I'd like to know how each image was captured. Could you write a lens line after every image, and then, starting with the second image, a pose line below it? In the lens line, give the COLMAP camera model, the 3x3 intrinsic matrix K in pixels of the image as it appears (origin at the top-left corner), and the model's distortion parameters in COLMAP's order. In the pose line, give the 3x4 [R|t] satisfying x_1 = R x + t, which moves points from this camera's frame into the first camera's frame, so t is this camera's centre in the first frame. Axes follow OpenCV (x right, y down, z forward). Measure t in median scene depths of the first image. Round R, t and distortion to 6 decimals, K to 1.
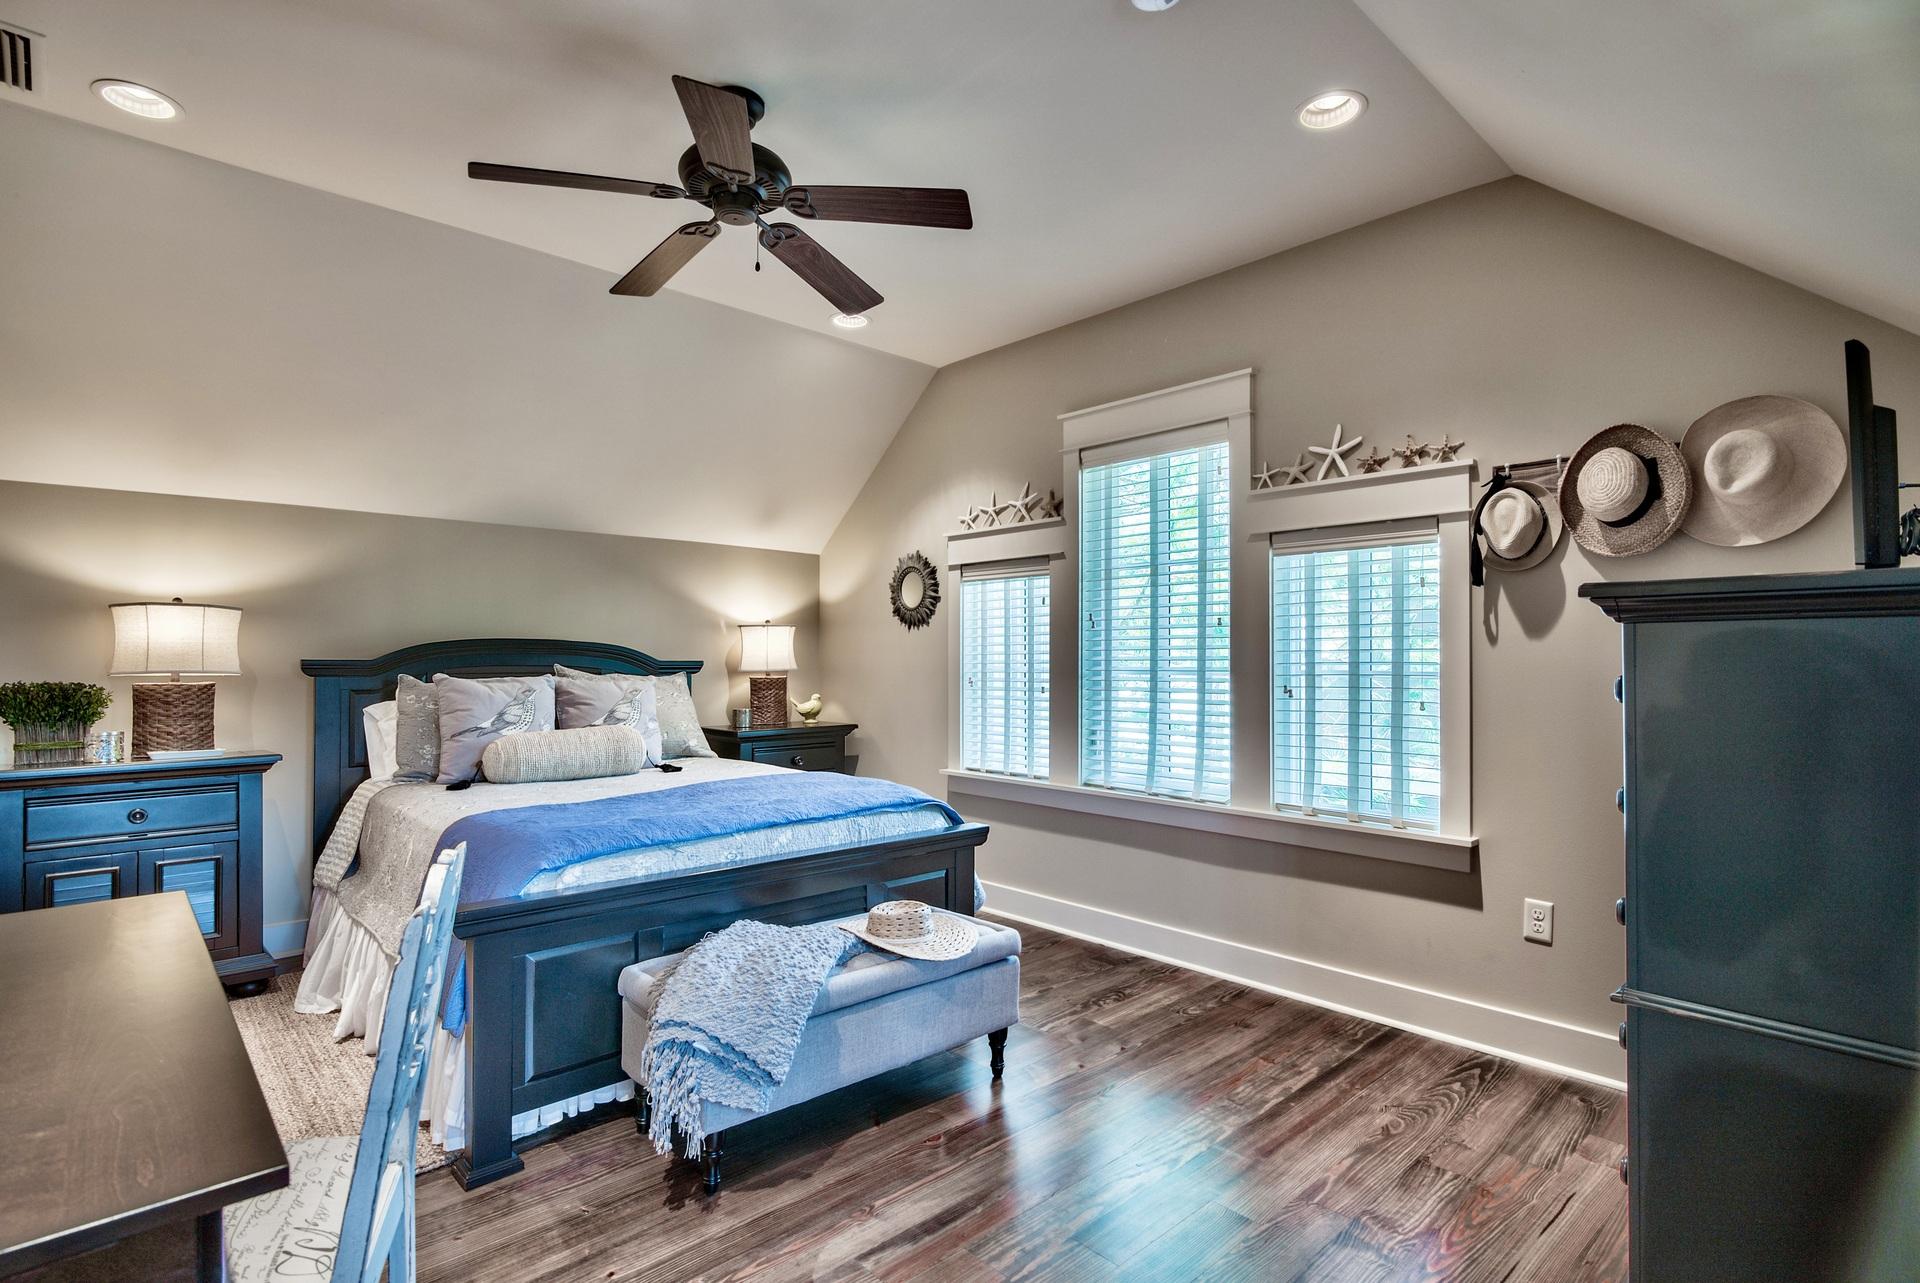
lens RADIAL K [[936.3, 0, 976.0], [0, 936.3, 652.0], [0, 0, 1]] dist [0.004474, -0.001373]
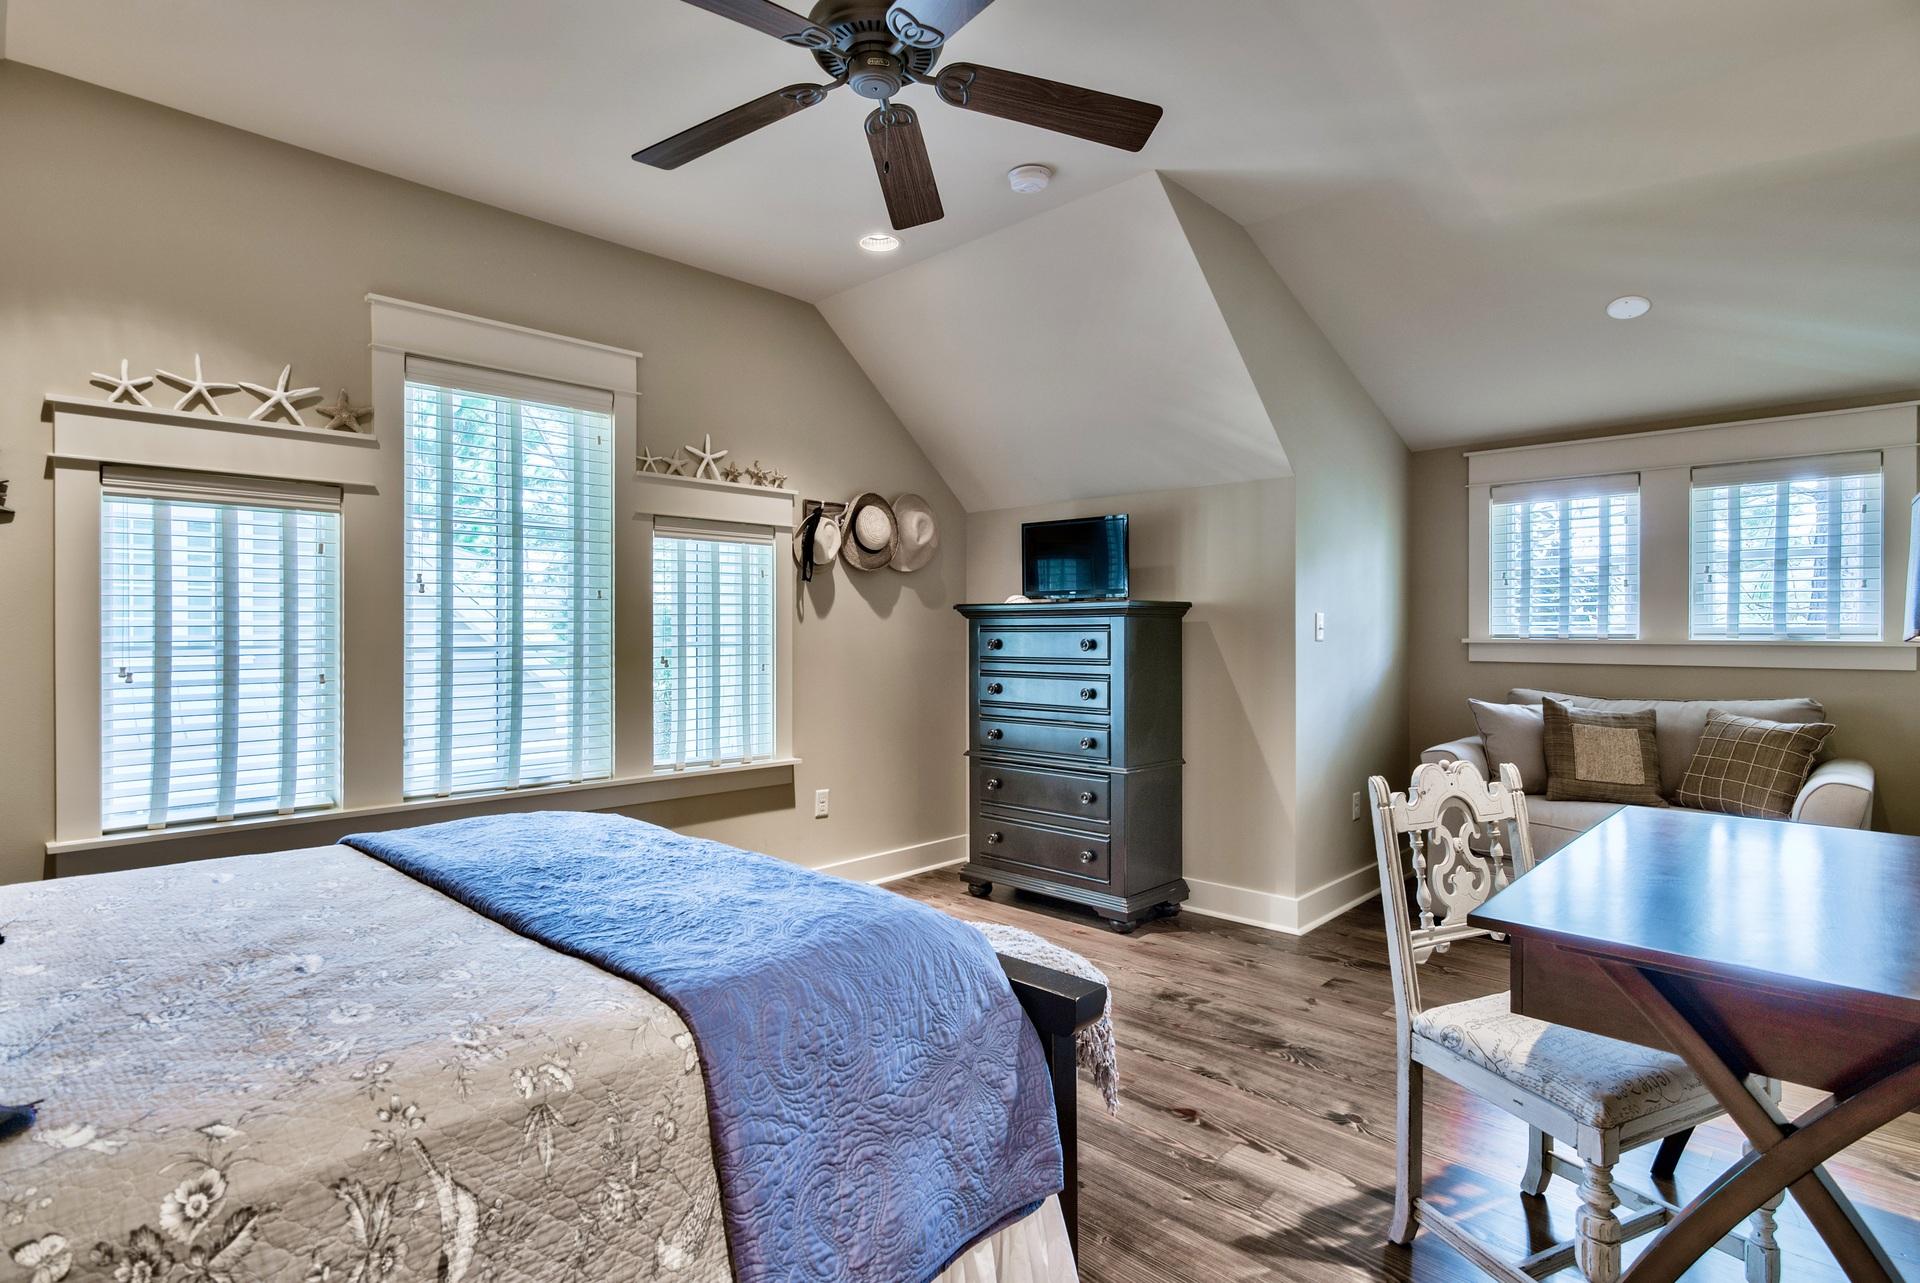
lens RADIAL K [[936.3, 0, 955.4], [0, 936.3, 626.5], [0, 0, 1]] dist [0.004474, -0.001373]
pose [[-0.021370, 0.002713, 0.999768, -0.751870], [-0.007836, 0.999965, -0.002881, 0.001481], [-0.999741, -0.007896, -0.021348, 0.661654]]
